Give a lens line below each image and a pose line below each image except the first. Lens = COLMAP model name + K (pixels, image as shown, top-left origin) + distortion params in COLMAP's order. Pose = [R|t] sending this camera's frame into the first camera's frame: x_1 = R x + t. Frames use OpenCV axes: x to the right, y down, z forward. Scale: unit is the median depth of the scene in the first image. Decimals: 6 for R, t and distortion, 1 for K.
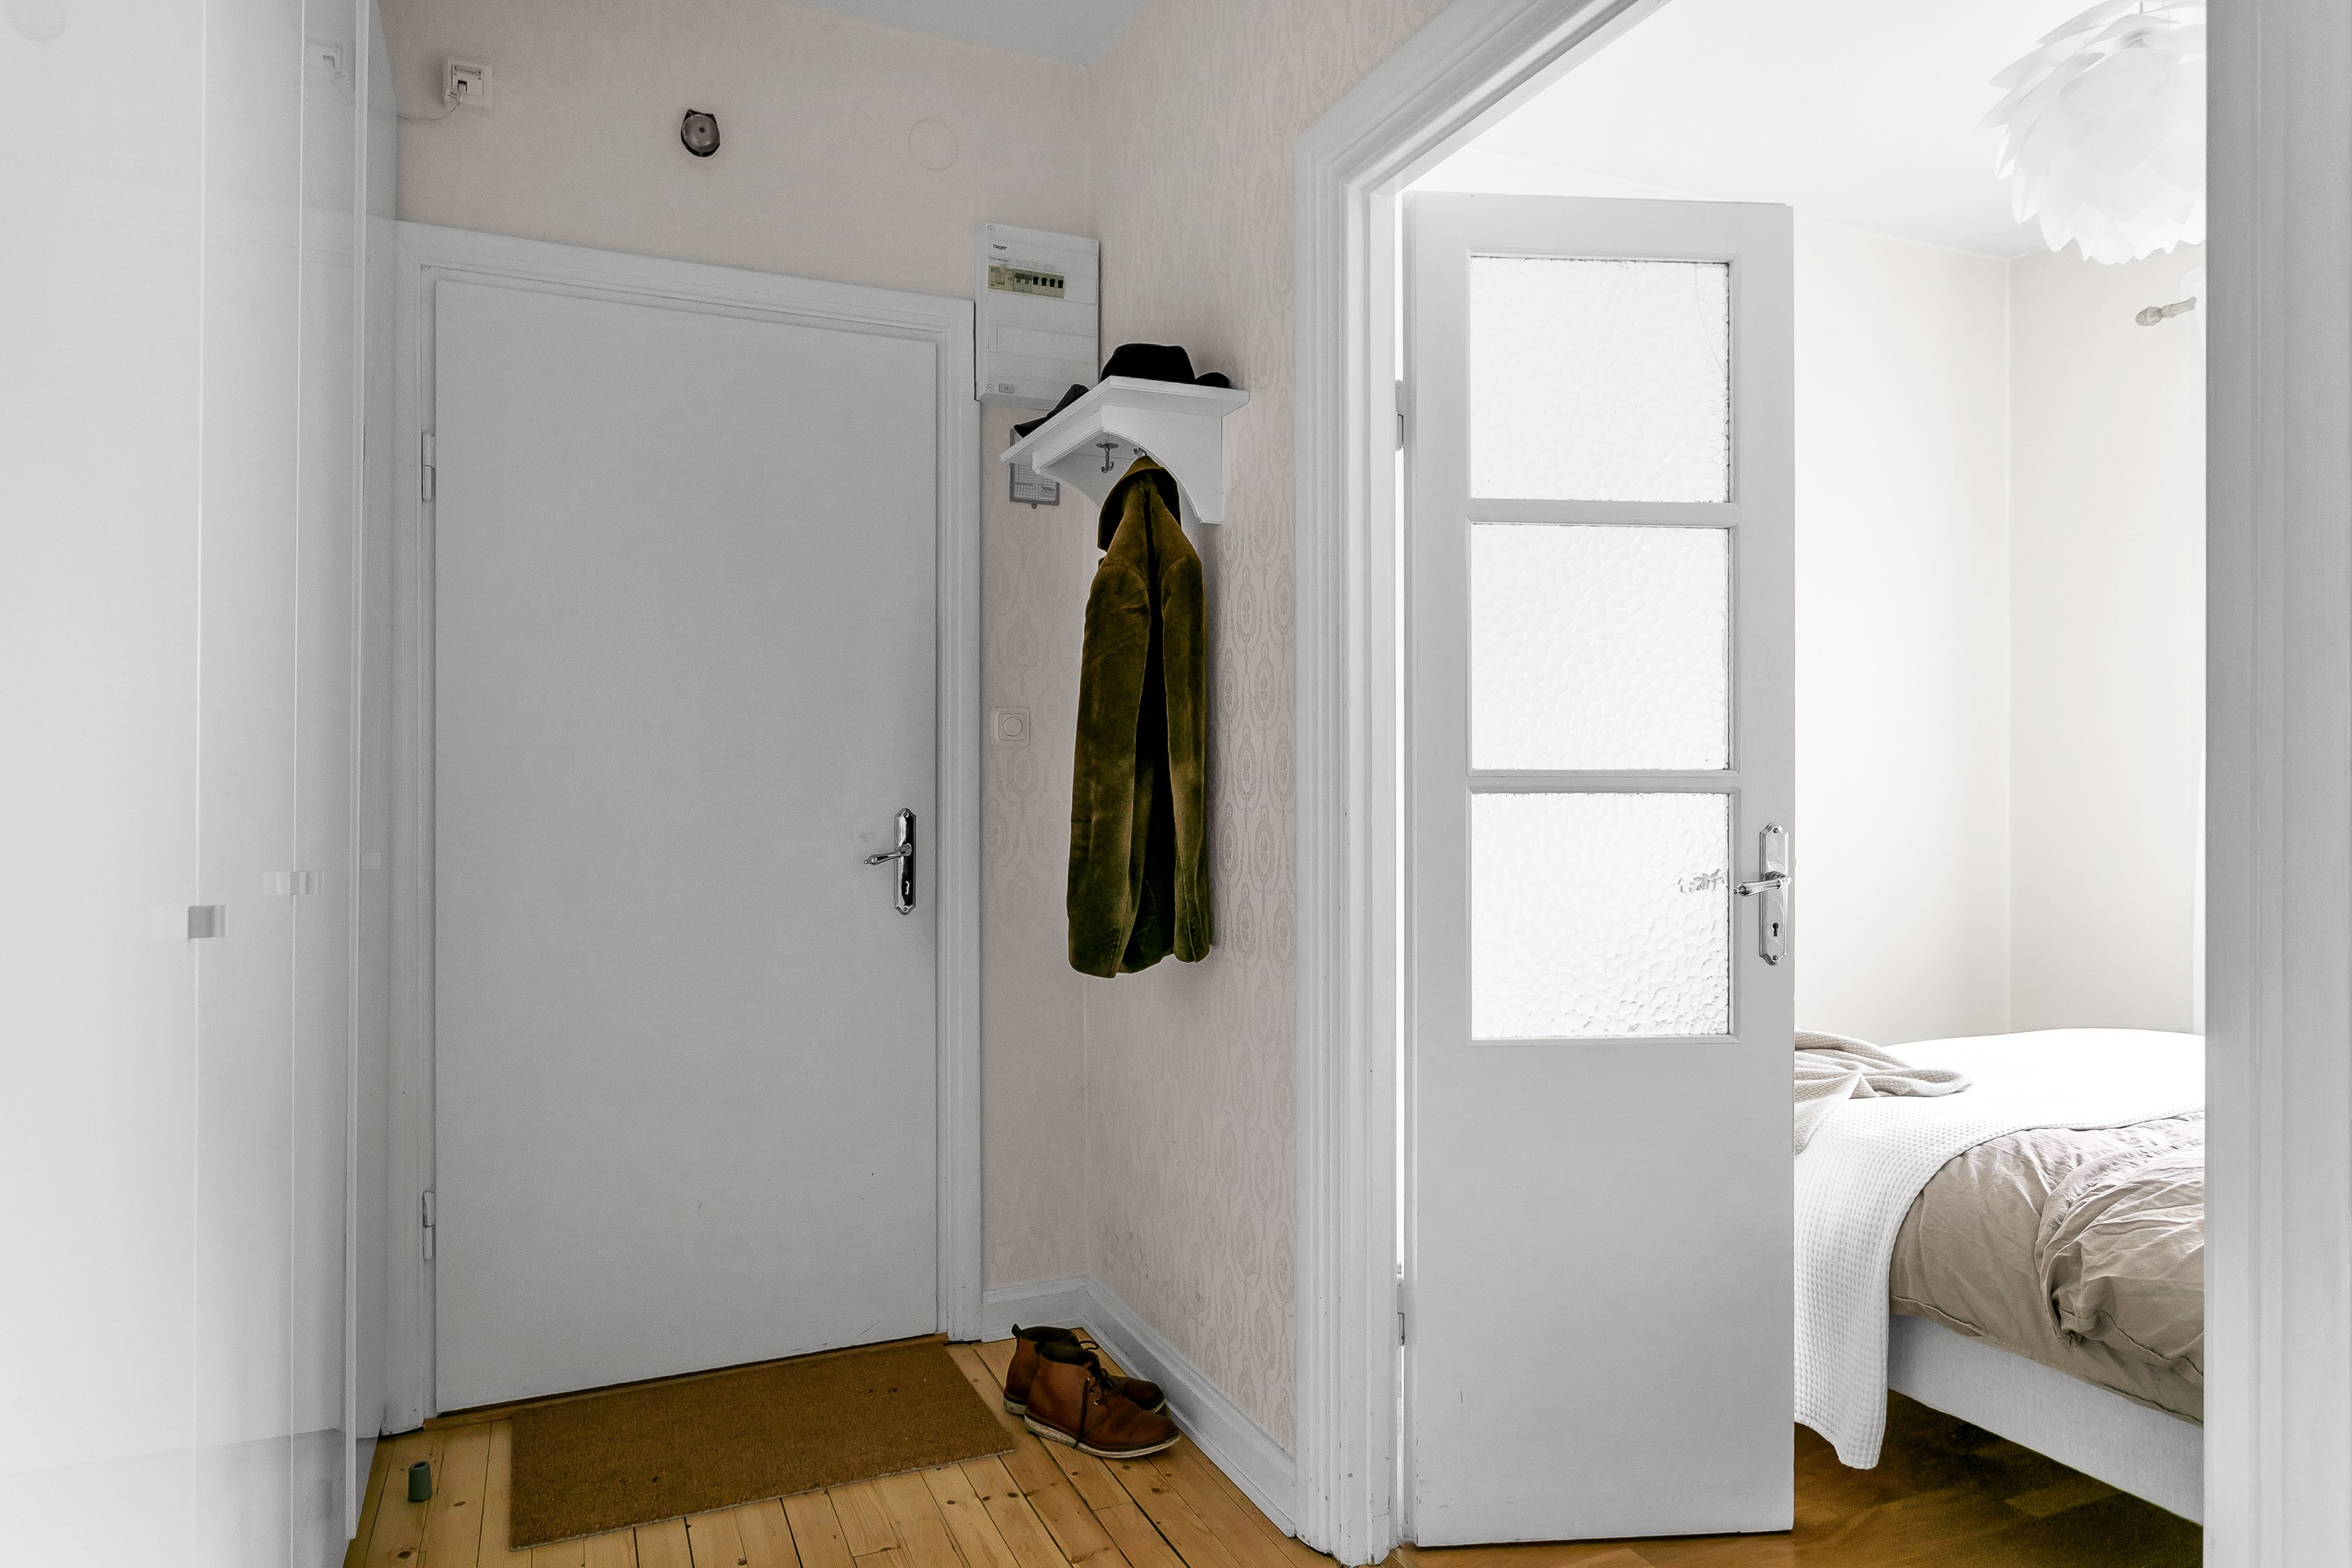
lens RADIAL K [[1400.7, 0, 1176.0], [0, 1400.7, 784.0], [0, 0, 1]] dist [-0.005867, -0.001681]
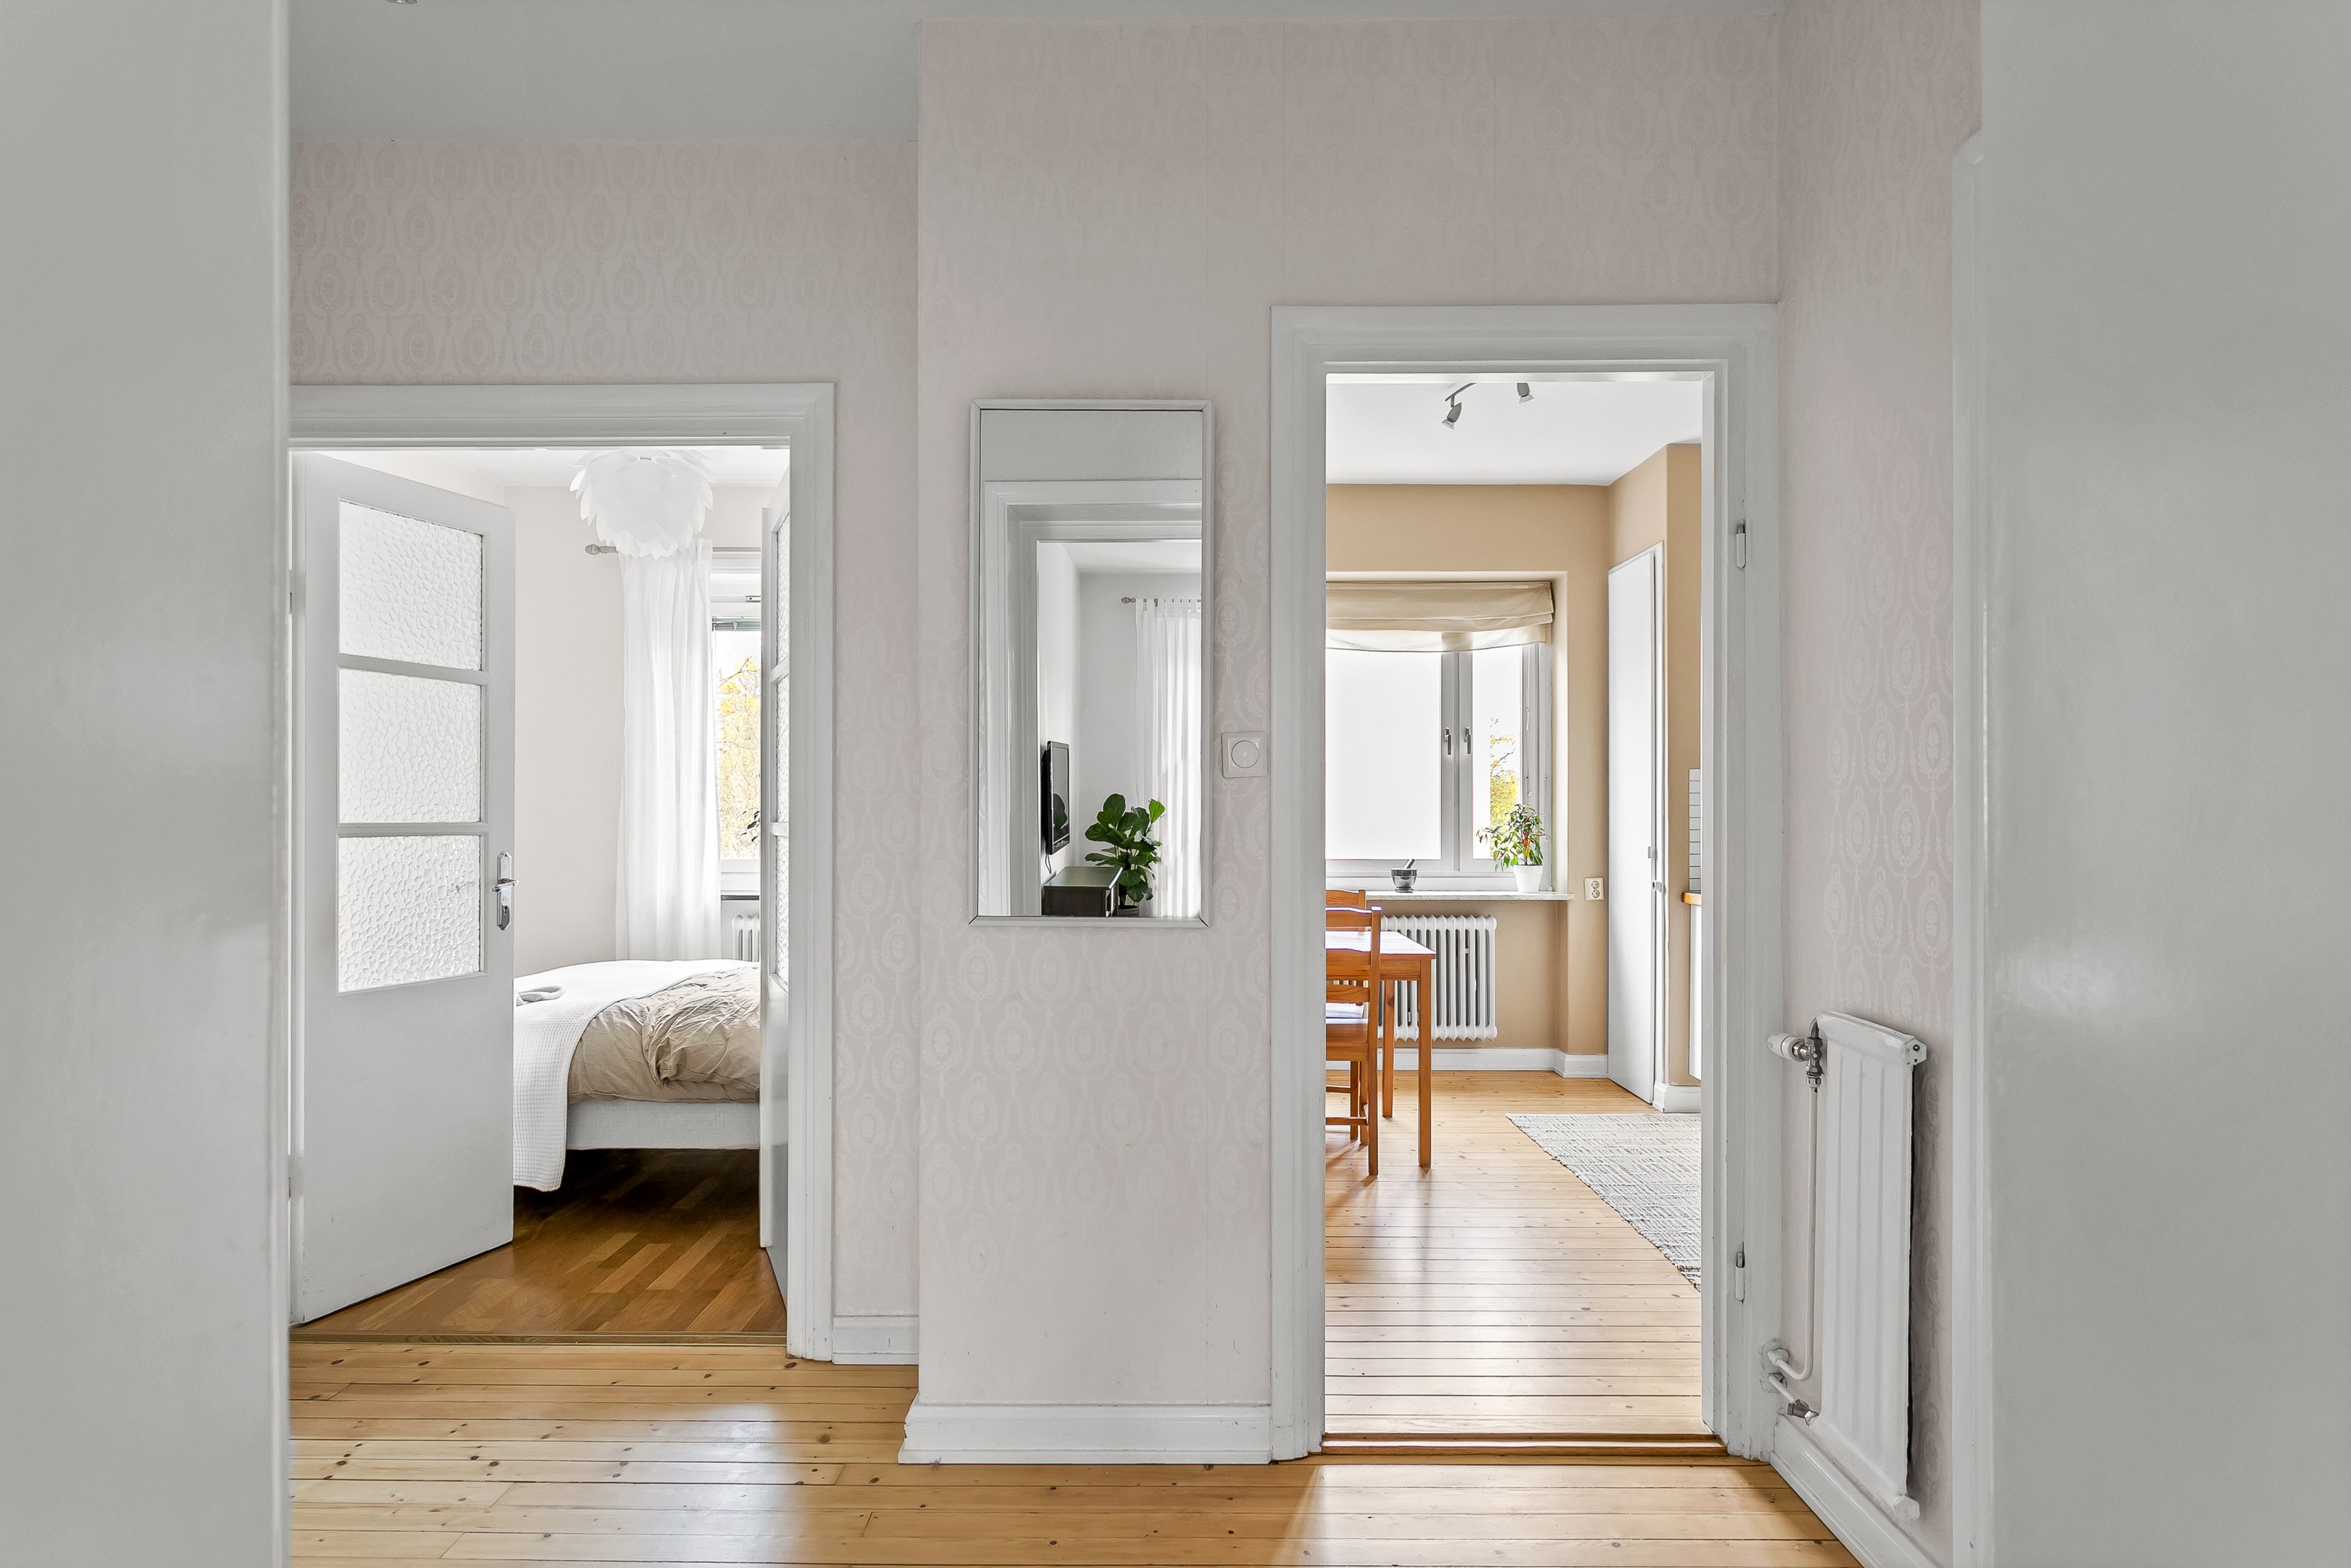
lens RADIAL K [[1260.9, 0, 1166.7], [0, 1260.9, 805.7], [0, 0, 1]] dist [-0.002085, -0.000178]
pose [[0.397557, 0.005875, 0.917559, -0.727241], [-0.002590, 0.999983, -0.005281, -0.024577], [-0.917574, -0.000277, 0.397565, -0.430700]]
